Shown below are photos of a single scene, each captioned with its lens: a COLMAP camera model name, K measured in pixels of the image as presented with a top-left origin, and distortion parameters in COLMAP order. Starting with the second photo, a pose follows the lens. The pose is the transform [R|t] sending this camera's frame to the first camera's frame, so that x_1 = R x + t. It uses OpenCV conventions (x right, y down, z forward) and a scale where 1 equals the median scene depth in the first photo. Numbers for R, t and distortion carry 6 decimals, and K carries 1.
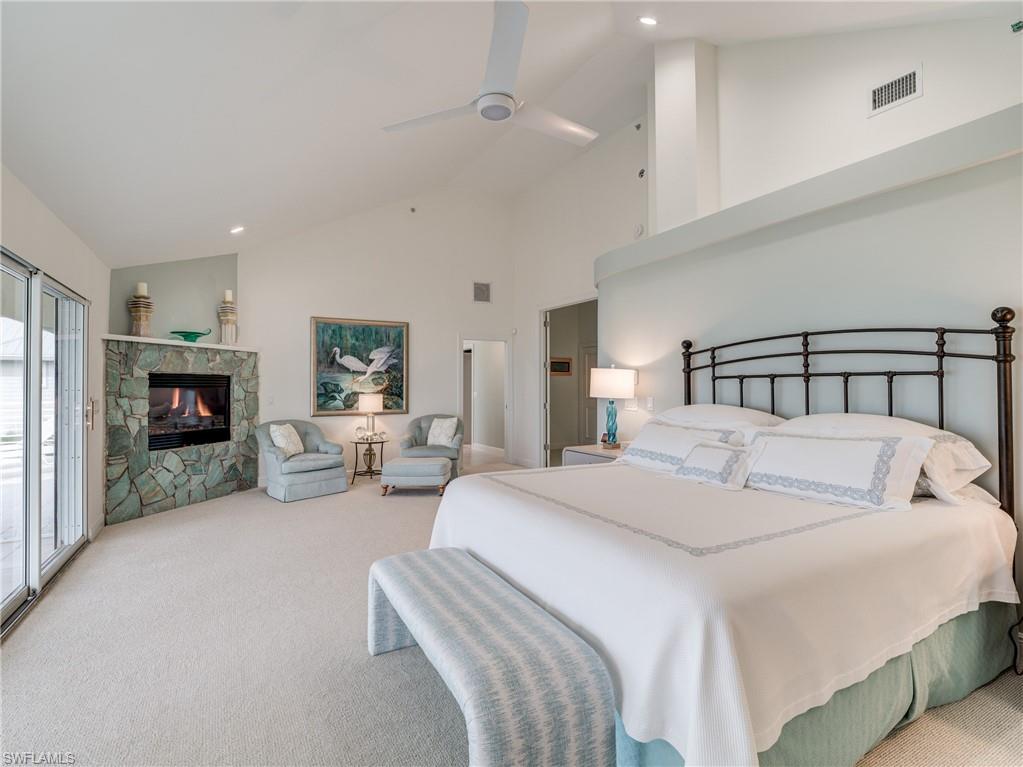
lens RADIAL K [[503.2, 0, 511.8], [0, 503.2, 379.3], [0, 0, 1]] dist [0.004063, -0.016616]
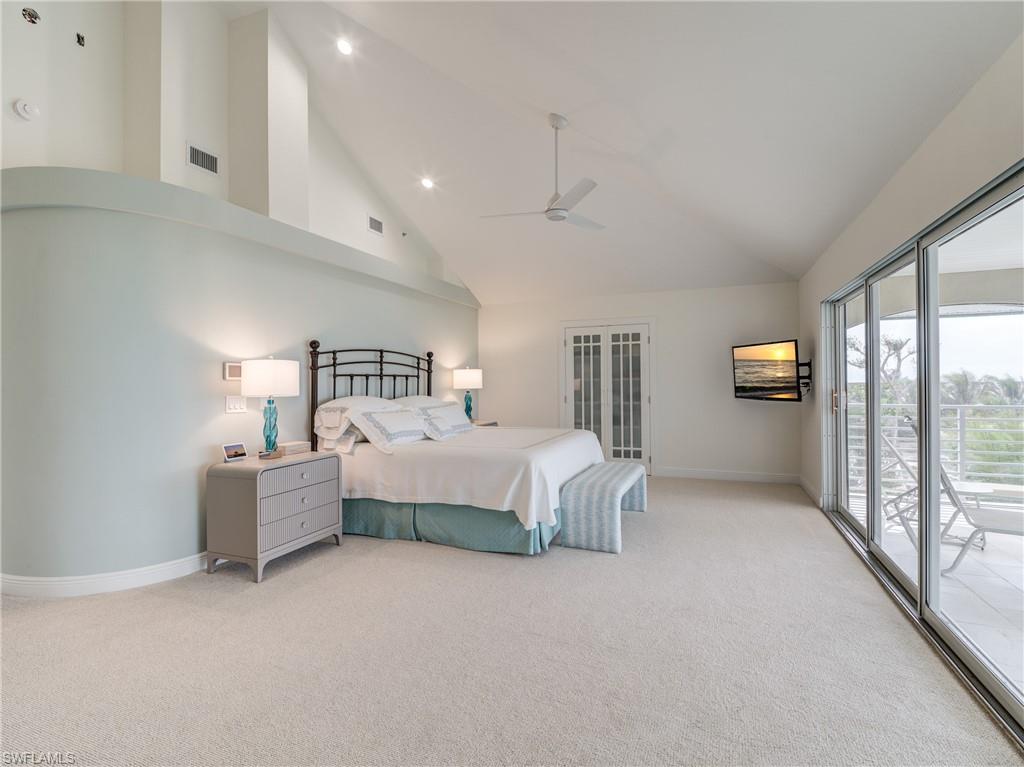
lens RADIAL K [[503.7, 0, 512.3], [0, 503.7, 379.3], [0, 0, 1]] dist [0.004063, -0.016616]
pose [[-0.635787, 0.009218, 0.771809, -0.509972], [-0.004103, 0.999874, -0.015321, 0.014834], [-0.771853, -0.012908, -0.635670, 0.900628]]
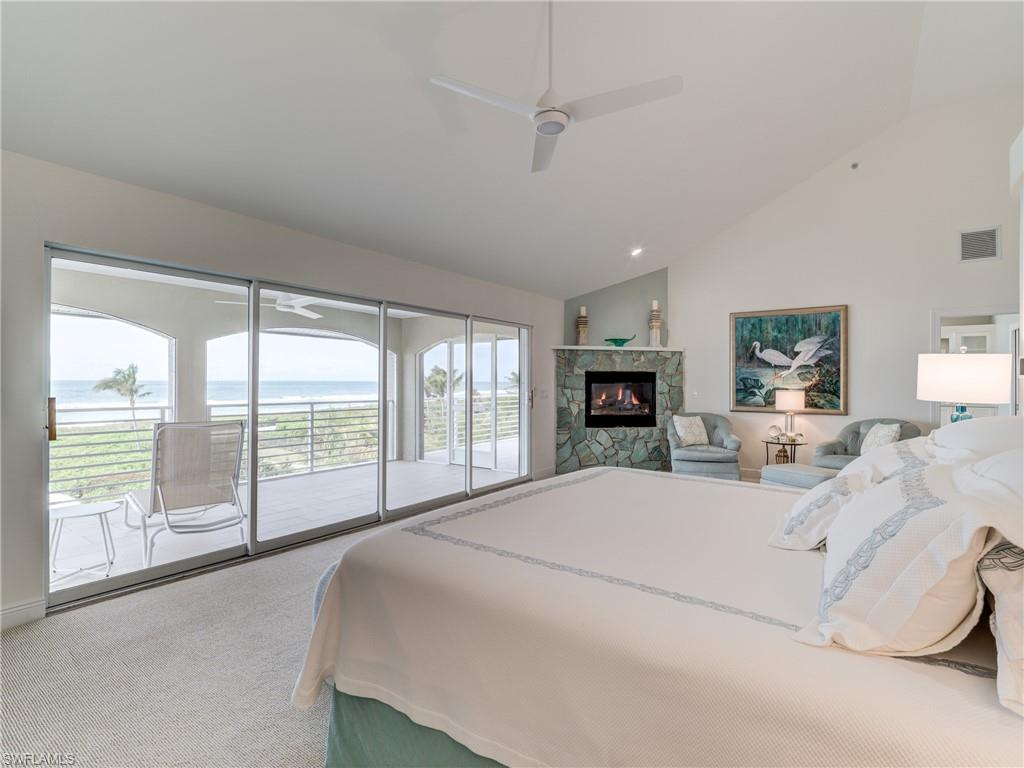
lens RADIAL K [[503.7, 0, 512.3], [0, 503.7, 379.8], [0, 0, 1]] dist [0.004063, -0.016616]
pose [[0.423032, 0.000747, -0.906114, 0.381601], [0.007497, 0.999963, 0.004324, 0.002867], [0.906084, -0.008623, 0.423010, 0.189769]]
